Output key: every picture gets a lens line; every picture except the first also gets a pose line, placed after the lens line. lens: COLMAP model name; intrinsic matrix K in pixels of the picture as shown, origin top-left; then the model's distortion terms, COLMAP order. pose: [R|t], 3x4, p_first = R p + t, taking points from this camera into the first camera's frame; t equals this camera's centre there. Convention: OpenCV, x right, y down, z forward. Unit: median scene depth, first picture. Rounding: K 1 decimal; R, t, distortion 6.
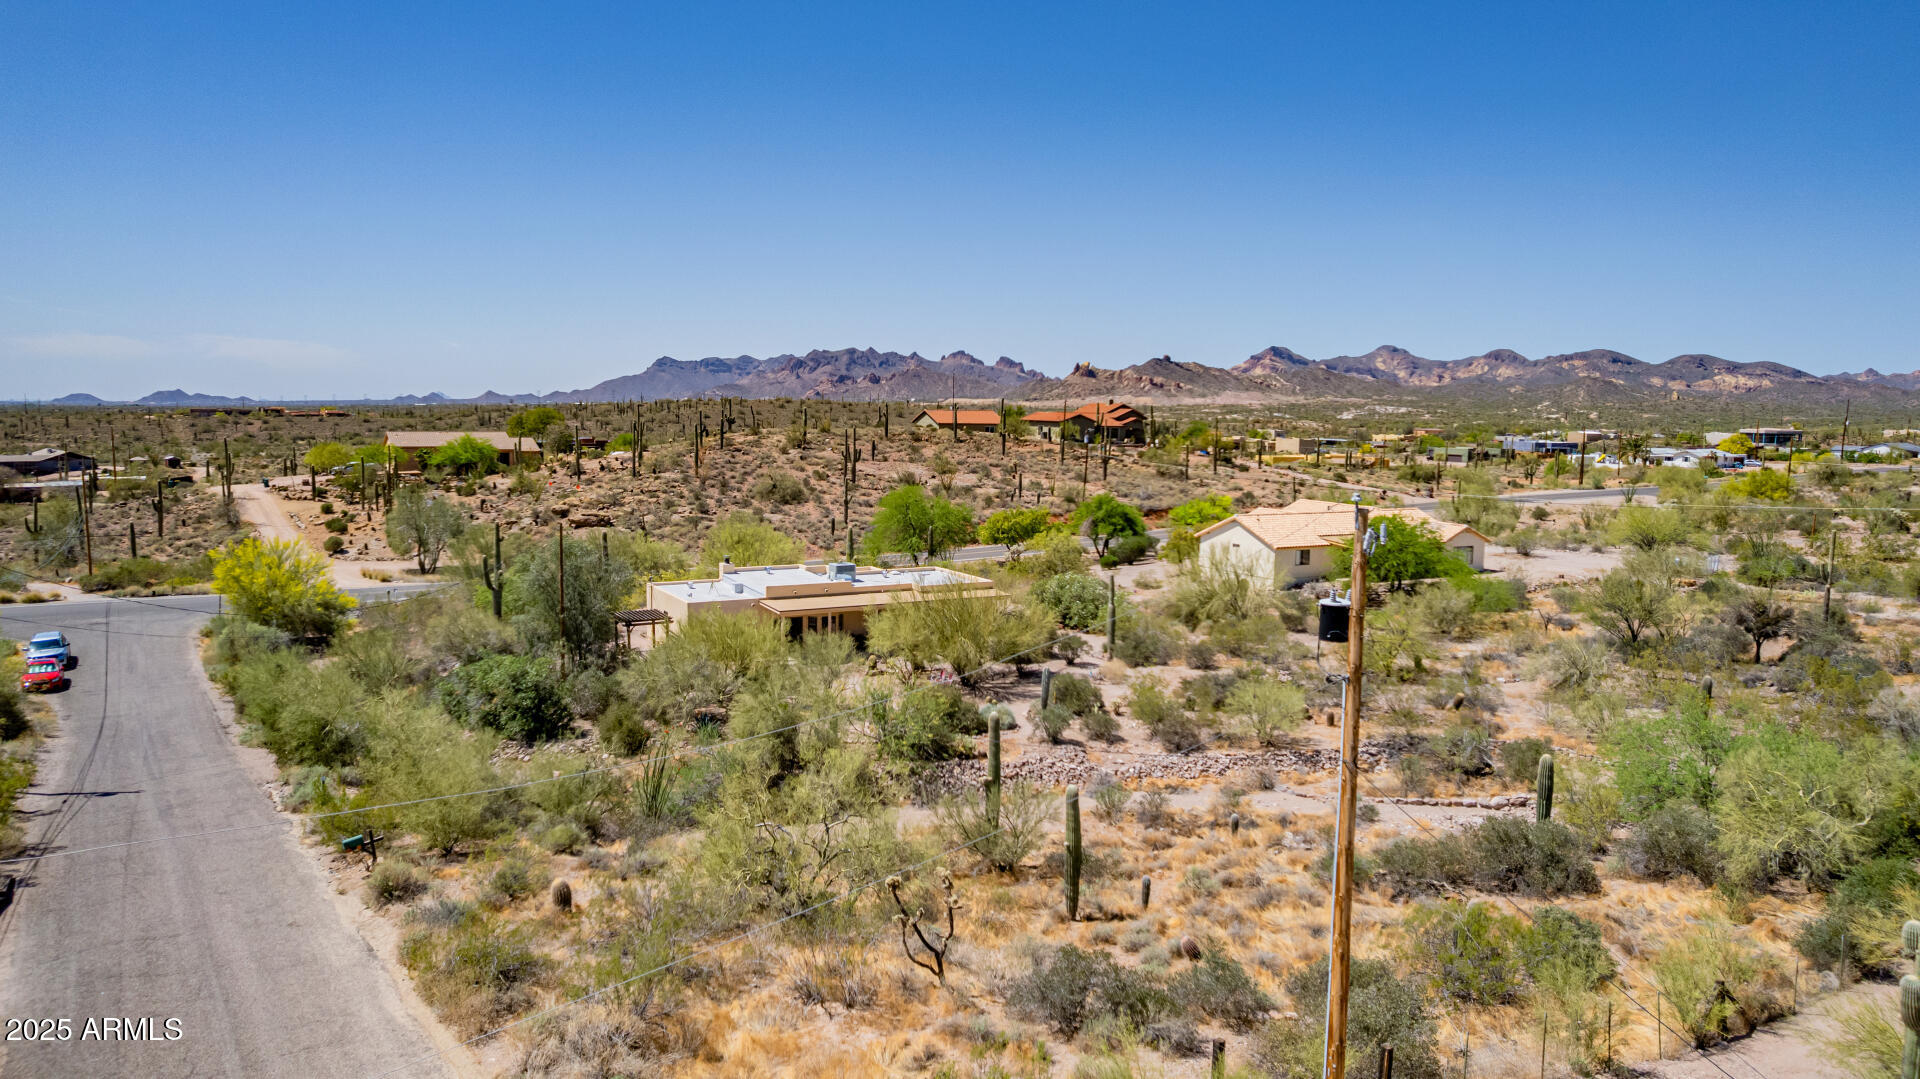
lens RADIAL K [[1196.9, 0, 960.0], [0, 1196.9, 539.5], [0, 0, 1]] dist [-0.062785, 0.046262]
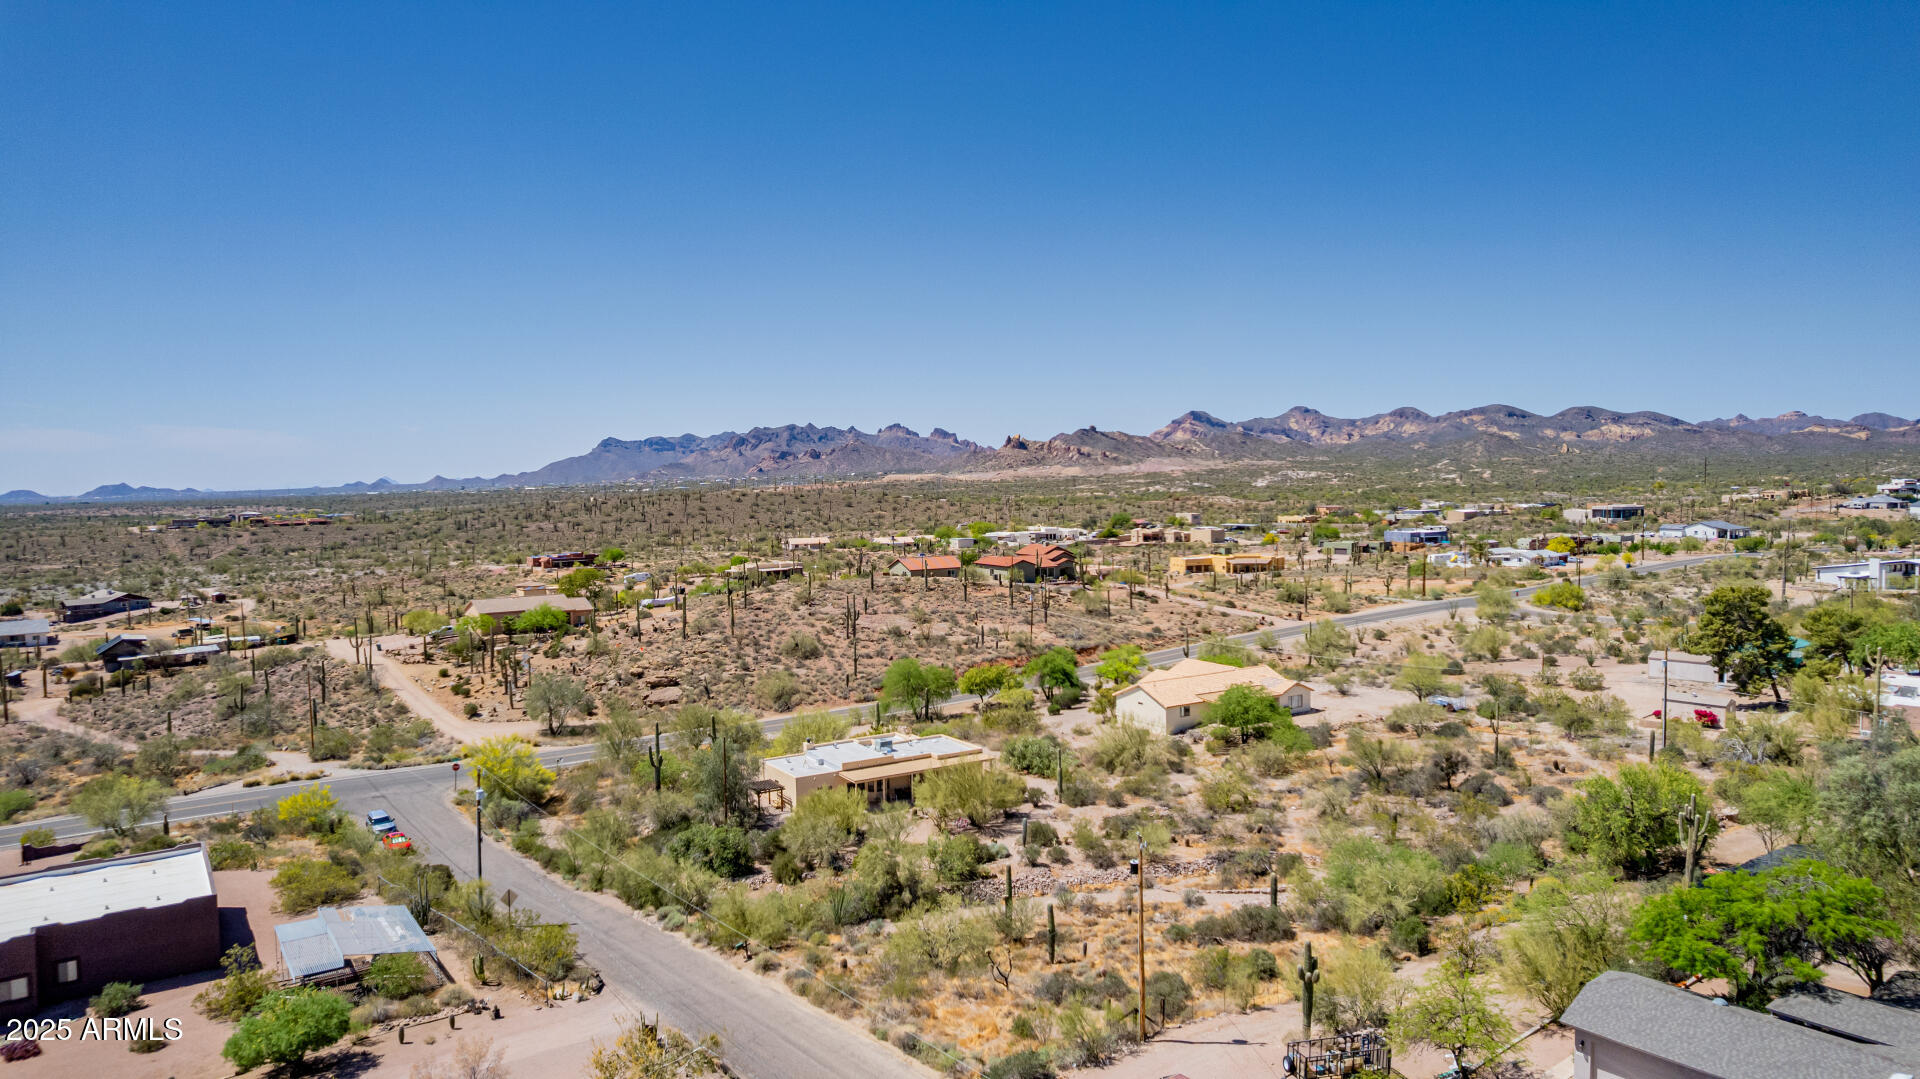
lens RADIAL K [[1196.9, 0, 960.0], [0, 1196.9, 539.5], [0, 0, 1]] dist [-0.062785, 0.046262]
pose [[0.997929, -0.031560, 0.056057, -0.043292], [0.033889, 0.998580, -0.041093, -0.093869], [-0.054680, 0.042907, 0.997582, -0.301751]]
